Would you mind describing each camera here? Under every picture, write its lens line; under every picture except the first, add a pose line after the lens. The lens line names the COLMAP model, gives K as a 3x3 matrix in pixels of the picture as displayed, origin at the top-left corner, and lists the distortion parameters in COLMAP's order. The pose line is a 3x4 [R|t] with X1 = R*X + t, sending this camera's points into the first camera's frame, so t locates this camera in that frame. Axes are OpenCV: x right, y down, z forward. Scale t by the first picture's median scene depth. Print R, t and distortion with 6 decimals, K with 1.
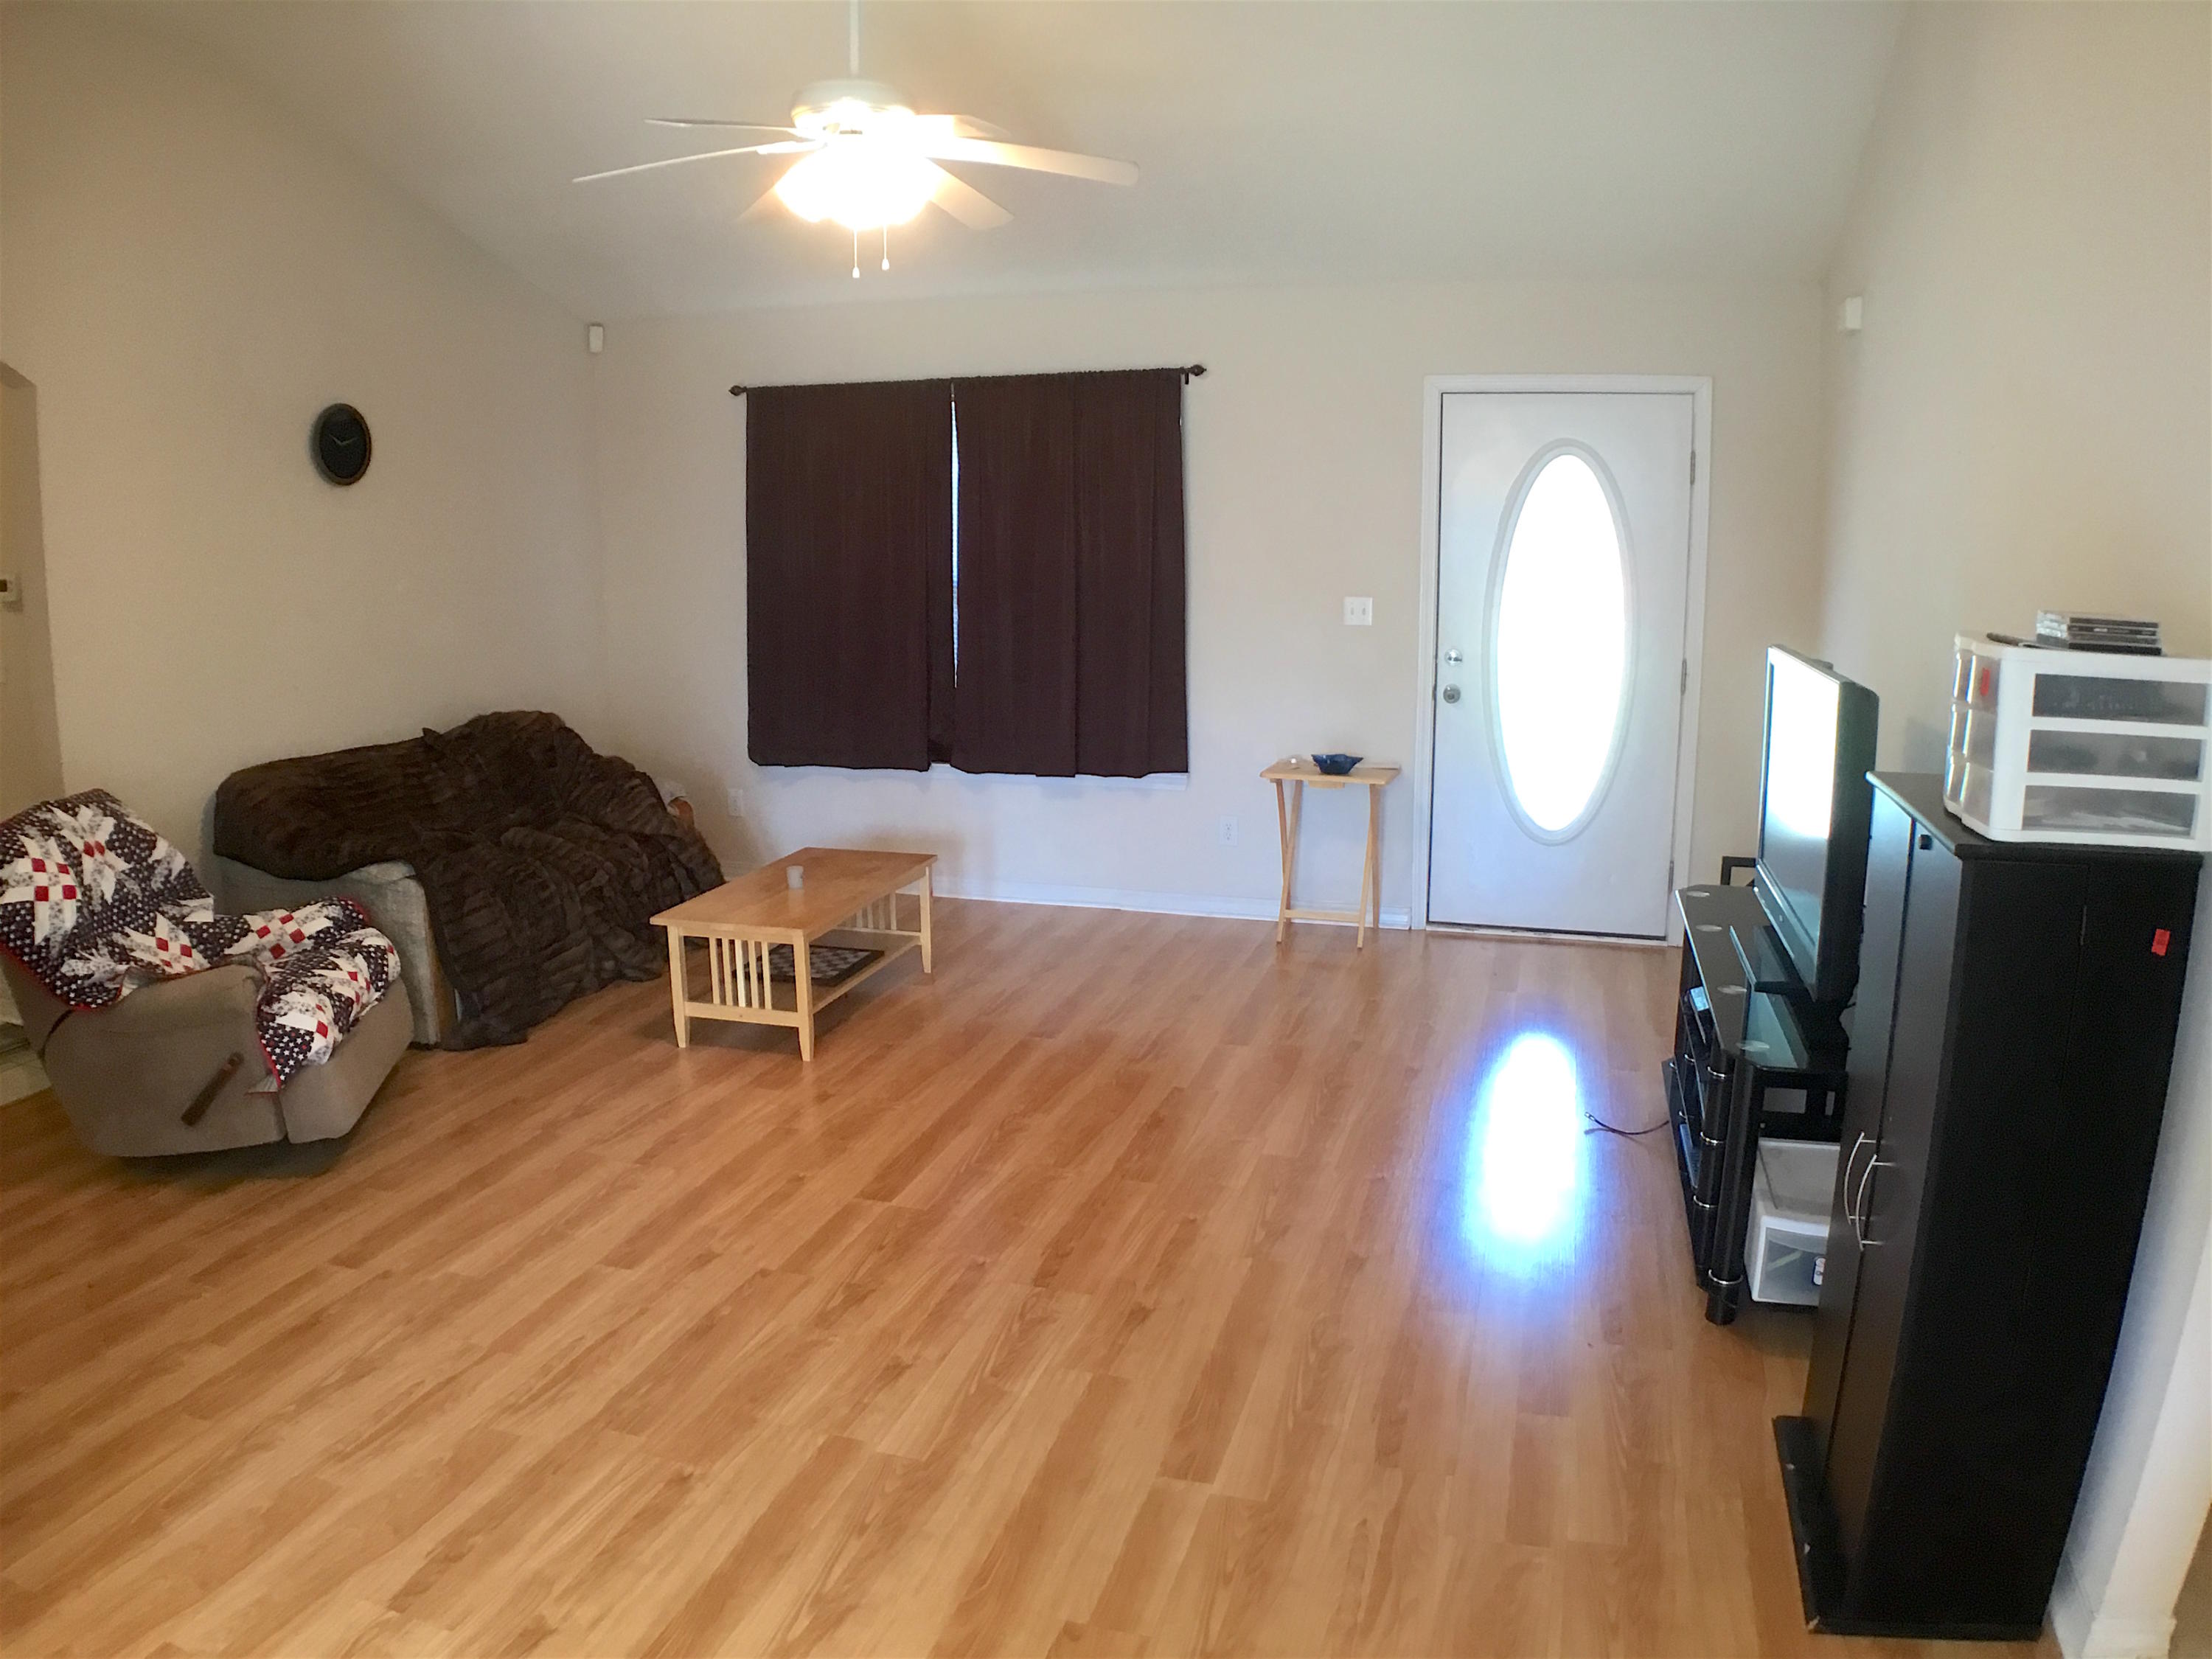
lens RADIAL K [[1538.1, 0, 1106.0], [0, 1538.1, 829.5], [0, 0, 1]] dist [-0.167361, -0.018412]
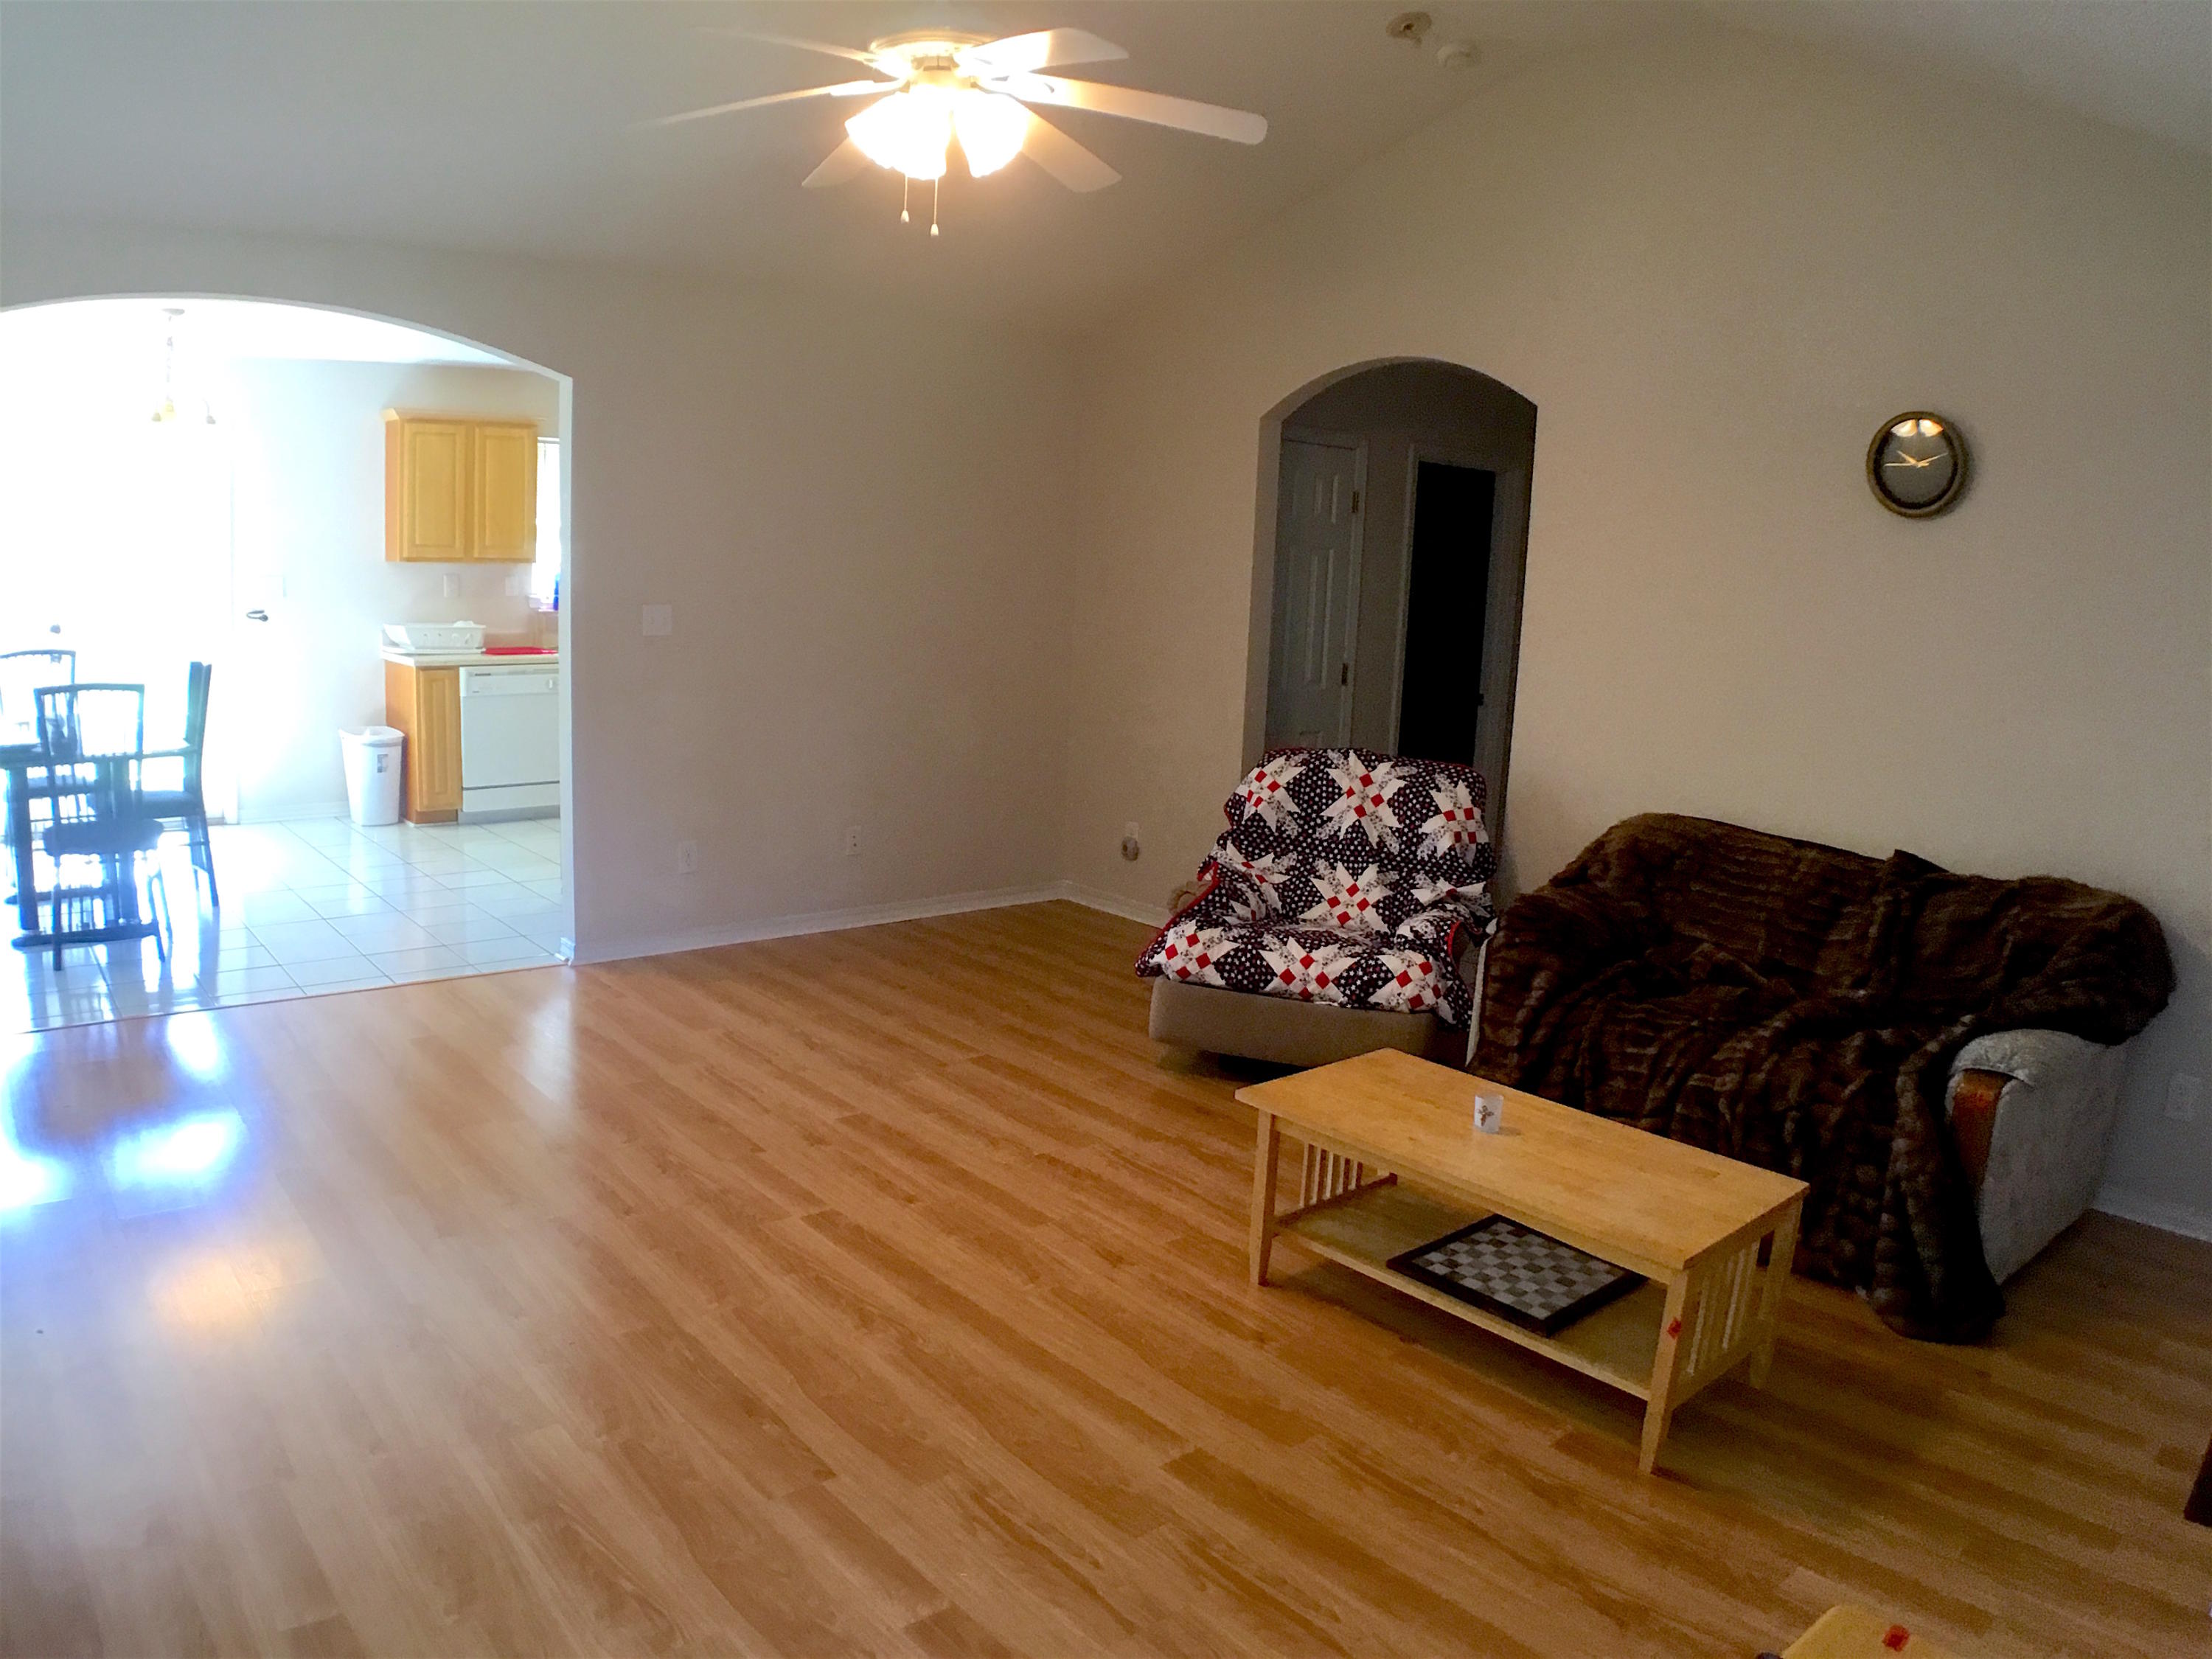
lens RADIAL K [[1538.1, 0, 1106.0], [0, 1538.1, 829.5], [0, 0, 1]] dist [-0.167361, -0.018412]
pose [[-0.546029, 0.122366, -0.828782, 0.539848], [-0.208613, 0.938254, 0.275970, -0.304024], [0.811378, 0.323582, -0.486787, 1.618458]]
